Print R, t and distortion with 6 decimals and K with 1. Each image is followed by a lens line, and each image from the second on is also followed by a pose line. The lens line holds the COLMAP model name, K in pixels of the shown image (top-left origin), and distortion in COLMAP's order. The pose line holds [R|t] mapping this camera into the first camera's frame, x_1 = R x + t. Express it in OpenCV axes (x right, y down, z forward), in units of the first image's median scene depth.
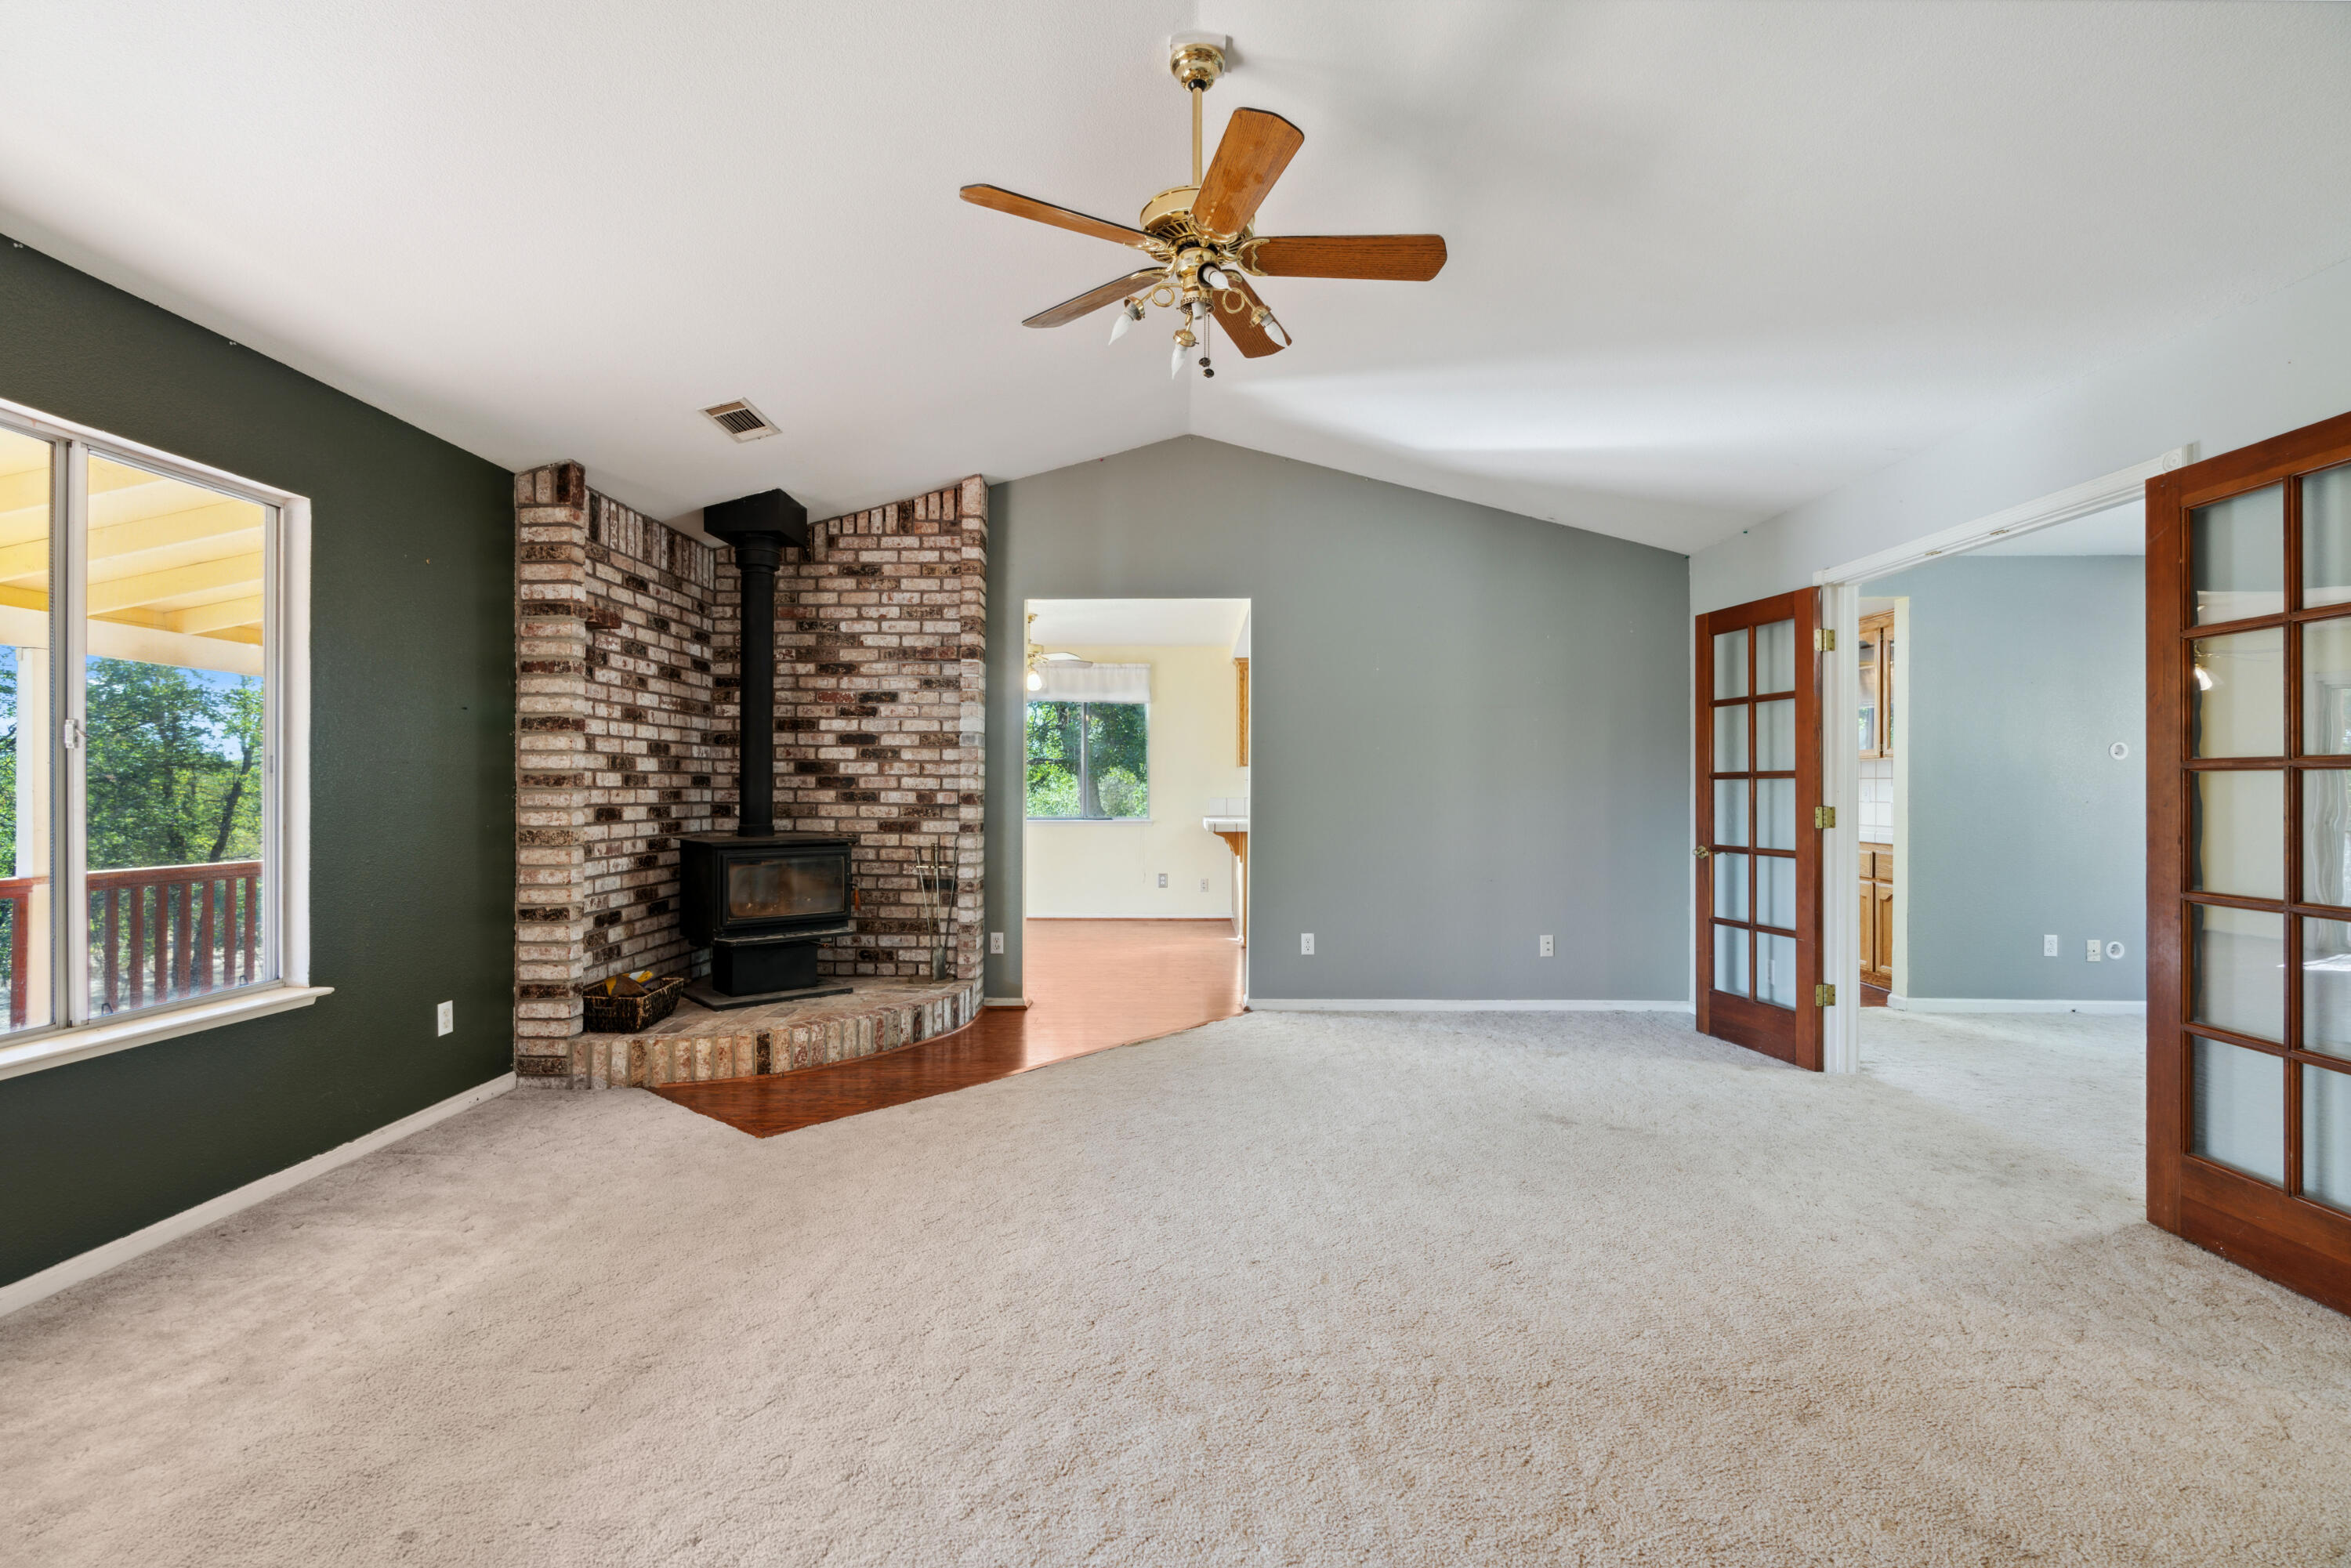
lens RADIAL K [[1054.1, 0, 1161.3], [0, 1054.1, 784.7], [0, 0, 1]] dist [-0.013047, 0.004730]
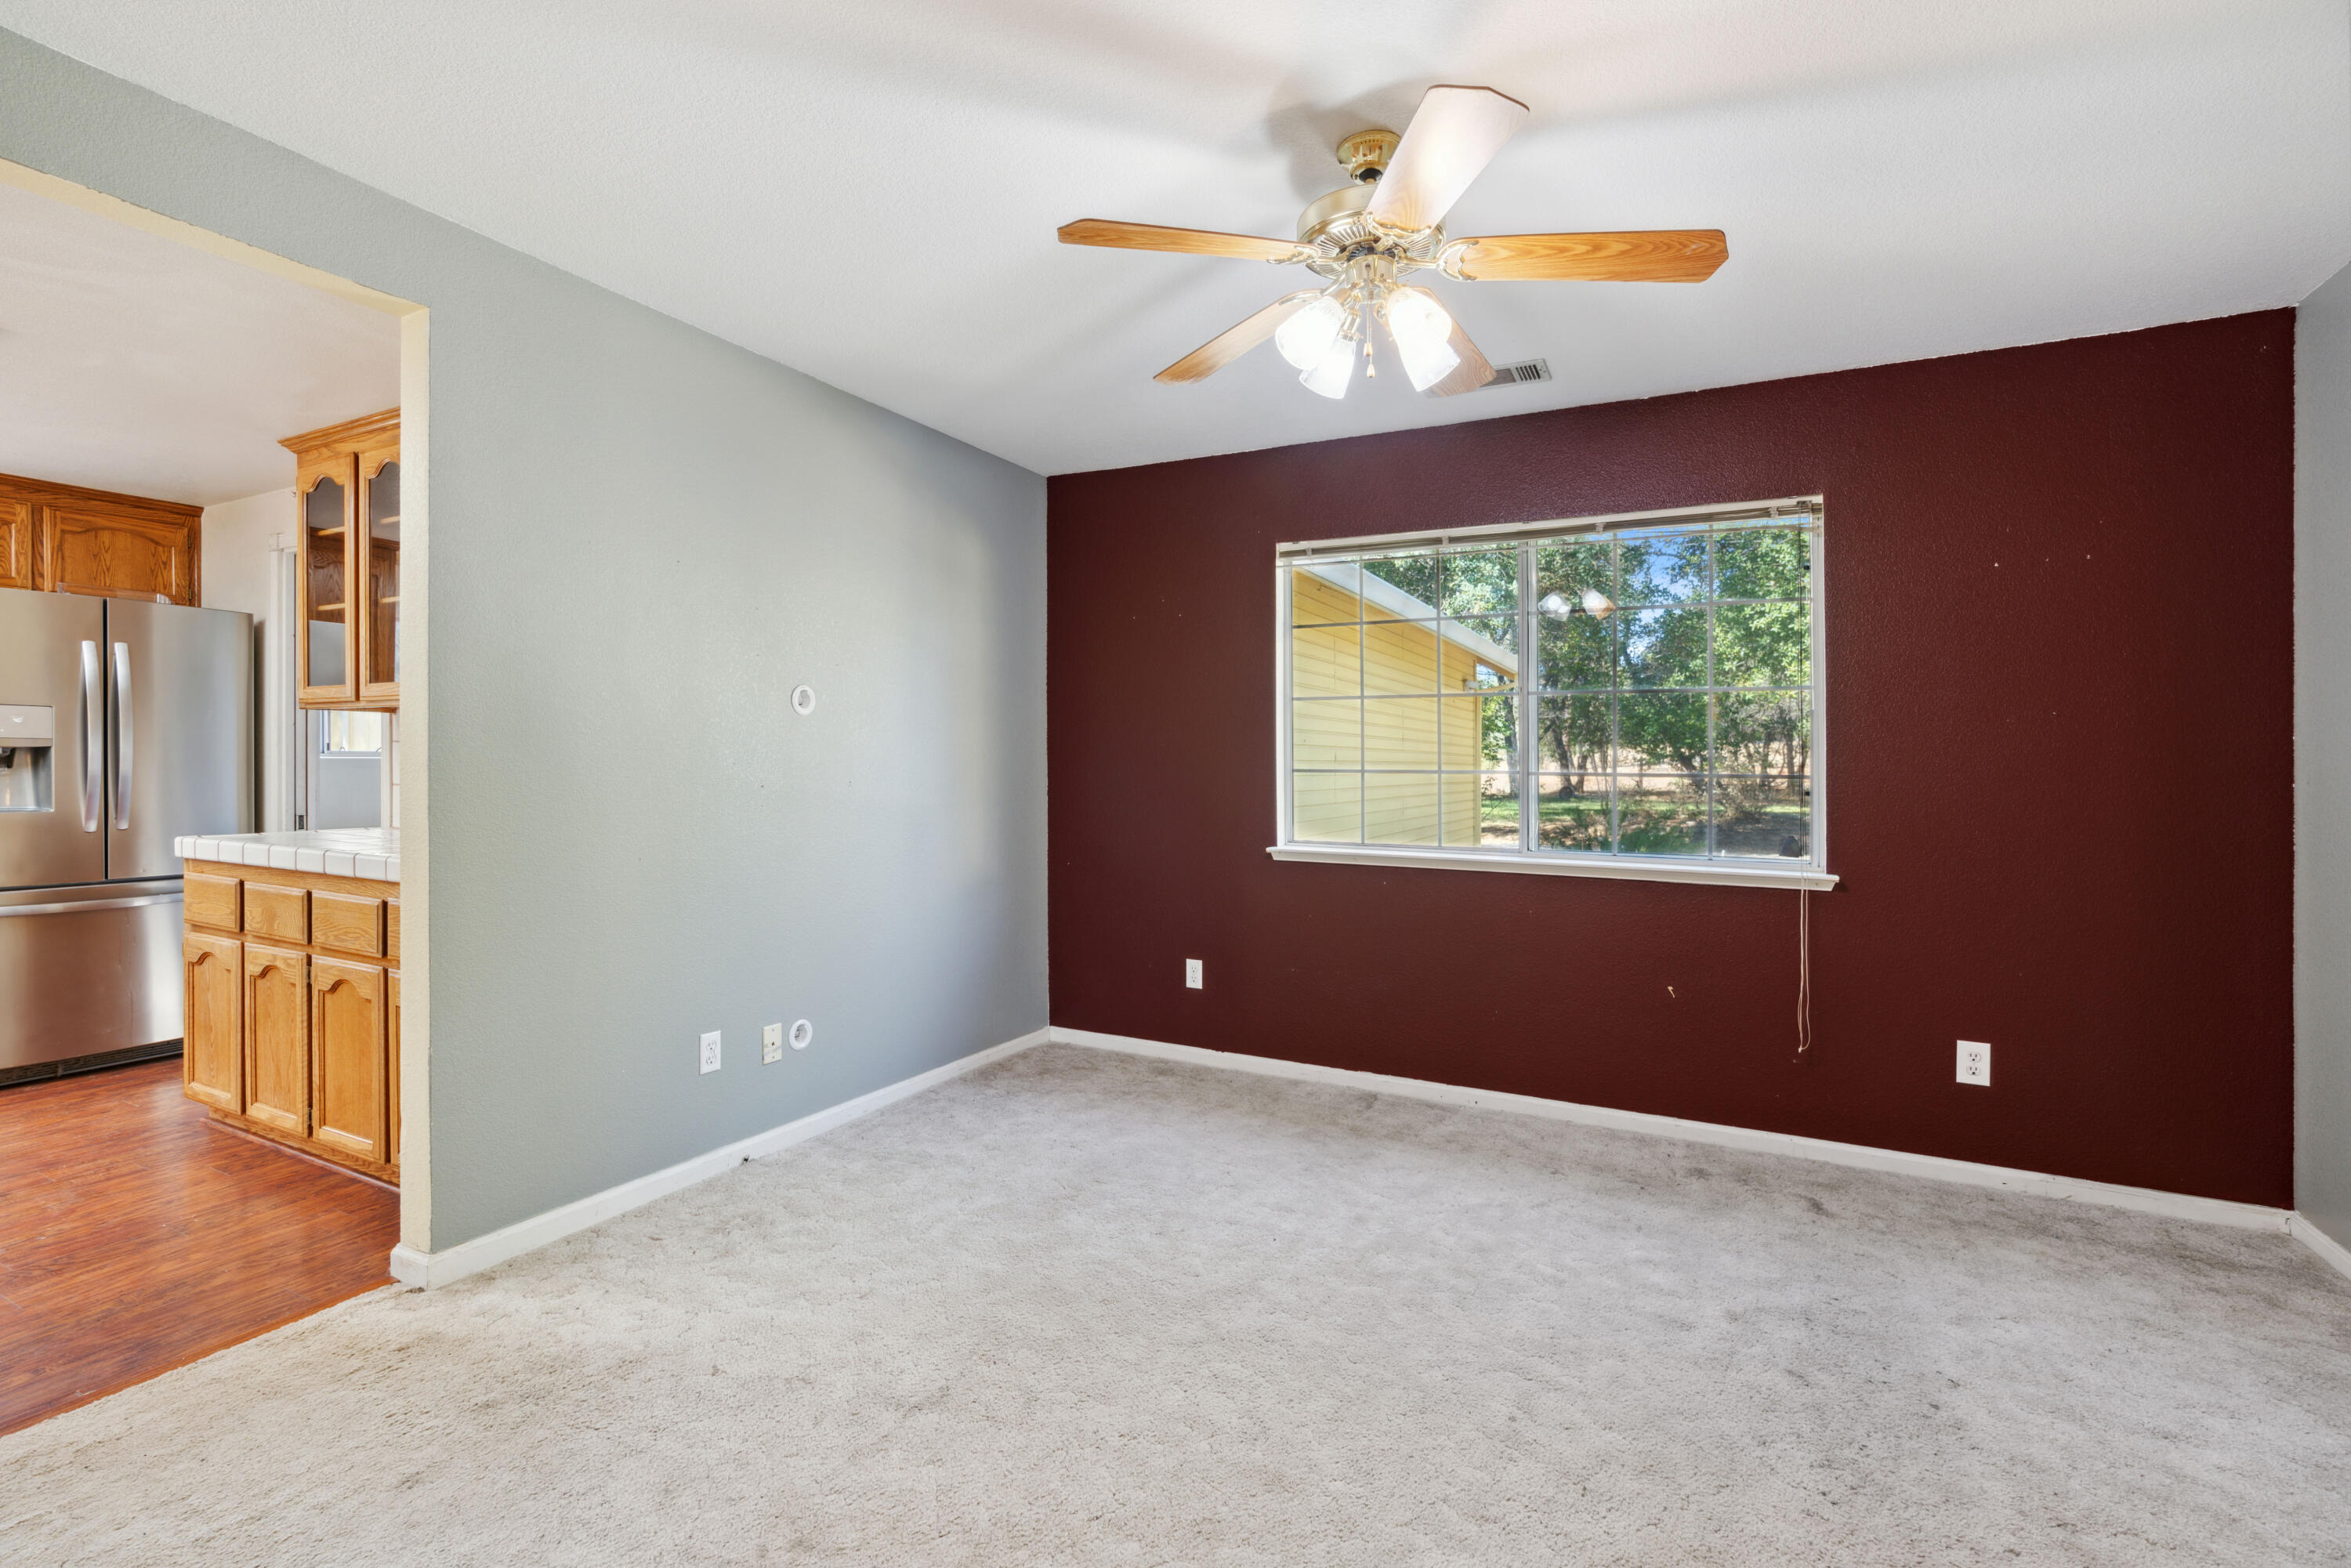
lens RADIAL K [[1054.1, 0, 1144.9], [0, 1054.1, 771.1], [0, 0, 1]] dist [-0.013047, 0.004730]
pose [[0.455350, -0.004411, 0.890302, 0.560545], [-0.005041, 0.999959, 0.007532, 0.002744], [-0.890298, -0.007918, 0.455309, 0.662351]]
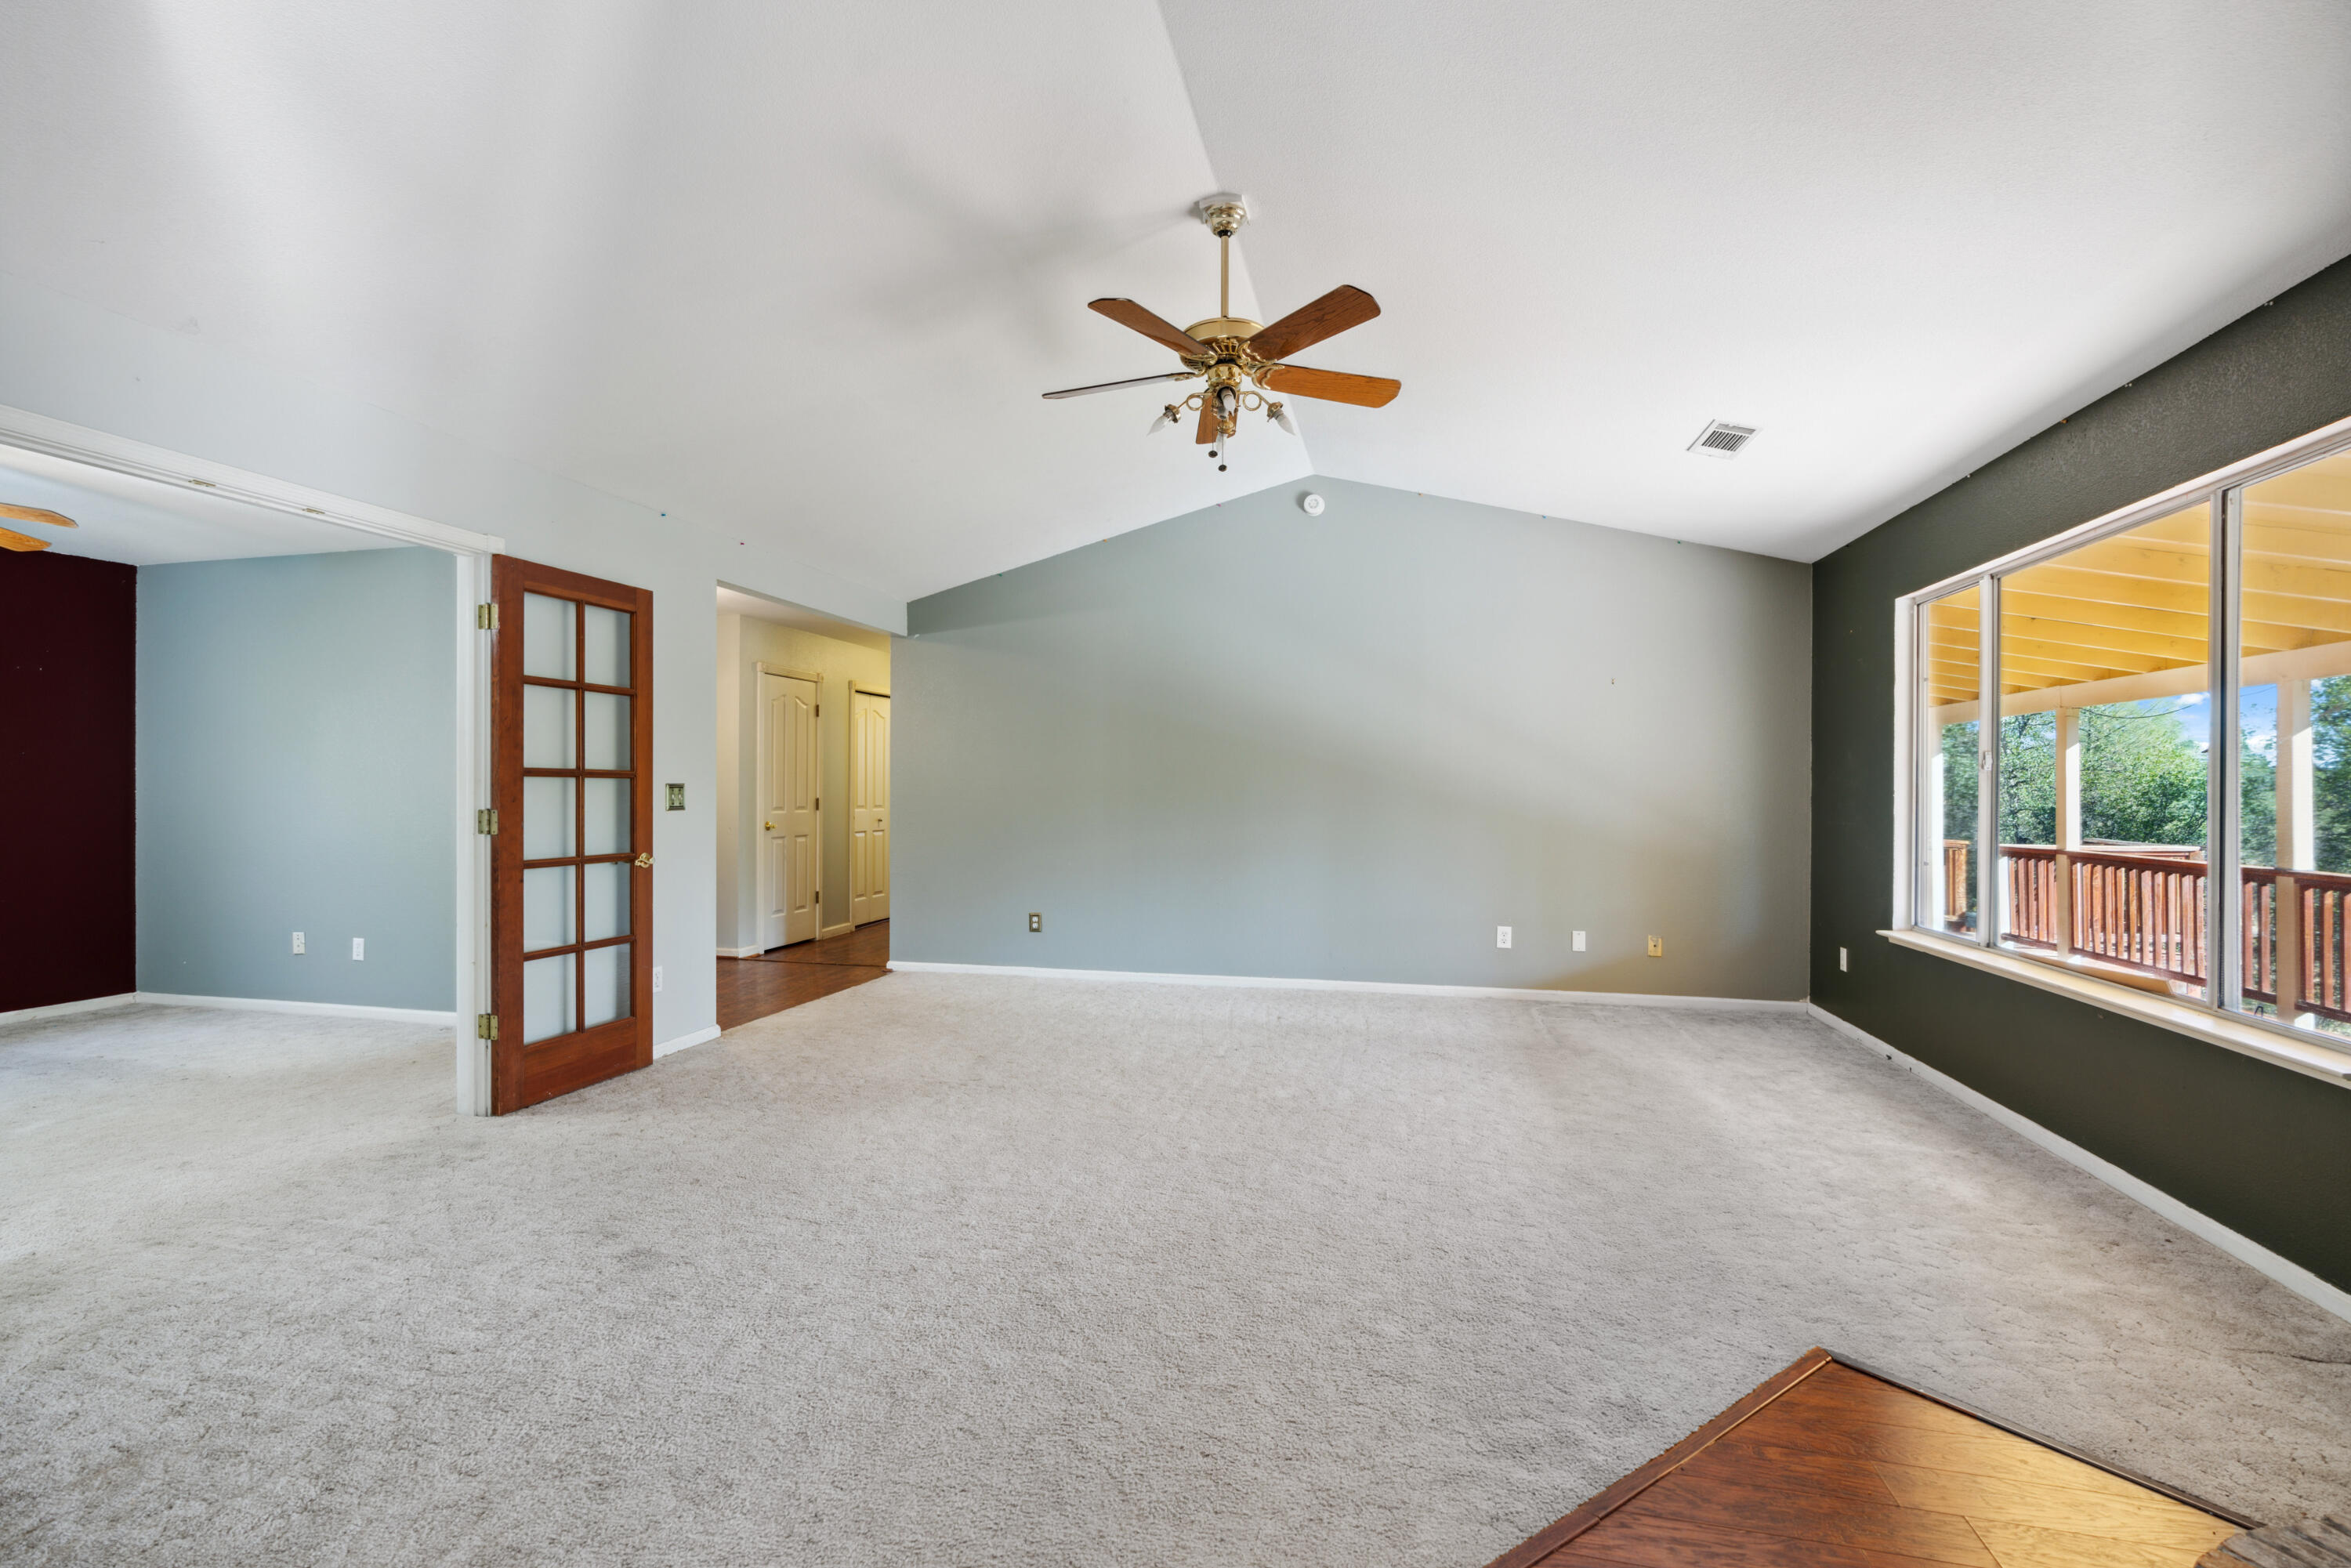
lens RADIAL K [[1054.1, 0, 1156.2], [0, 1054.1, 789.2], [0, 0, 1]] dist [-0.013047, 0.004730]
pose [[-0.976284, -0.005080, 0.216436, -0.094144], [-0.005561, 0.999983, -0.001612, 0.001359], [-0.216424, -0.002777, -0.976295, 1.309492]]
